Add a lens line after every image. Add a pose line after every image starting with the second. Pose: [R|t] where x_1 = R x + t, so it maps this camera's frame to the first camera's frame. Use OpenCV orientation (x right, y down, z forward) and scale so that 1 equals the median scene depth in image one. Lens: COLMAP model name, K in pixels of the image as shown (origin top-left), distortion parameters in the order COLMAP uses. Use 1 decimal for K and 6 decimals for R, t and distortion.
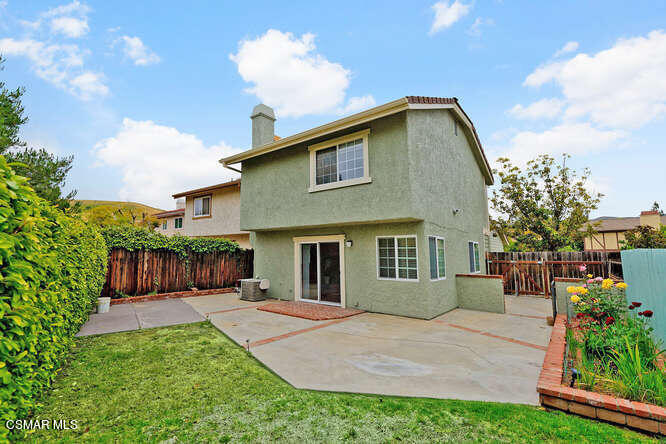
lens RADIAL K [[298.3, 0, 342.6], [0, 298.3, 229.4], [0, 0, 1]] dist [0.002285, 0.000286]
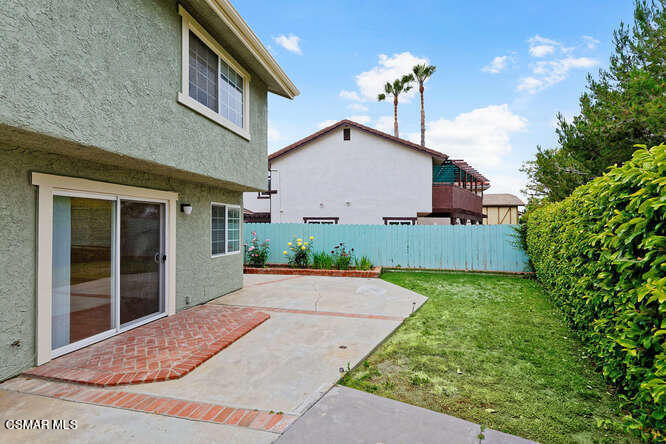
lens RADIAL K [[298.7, 0, 338.0], [0, 298.7, 209.4], [0, 0, 1]] dist [0.001759, 0.000367]
pose [[-0.410398, 0.041710, 0.910952, -0.633213], [-0.088071, 0.992471, -0.085120, 0.069485], [-0.907644, -0.115162, -0.403634, 0.893260]]
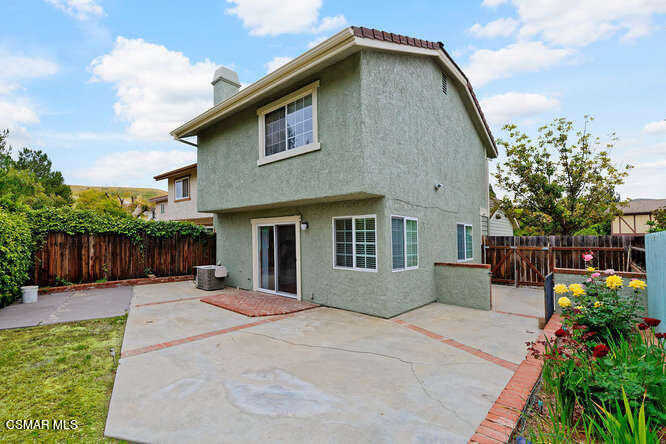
lens RADIAL K [[297.1, 0, 336.4], [0, 297.1, 238.4], [0, 0, 1]] dist [0.001134, 0.000075]
pose [[0.997439, 0.000302, -0.071524, 0.160311], [0.005597, 0.996595, 0.082258, 0.012864], [0.071305, -0.082448, 0.994041, 0.153457]]
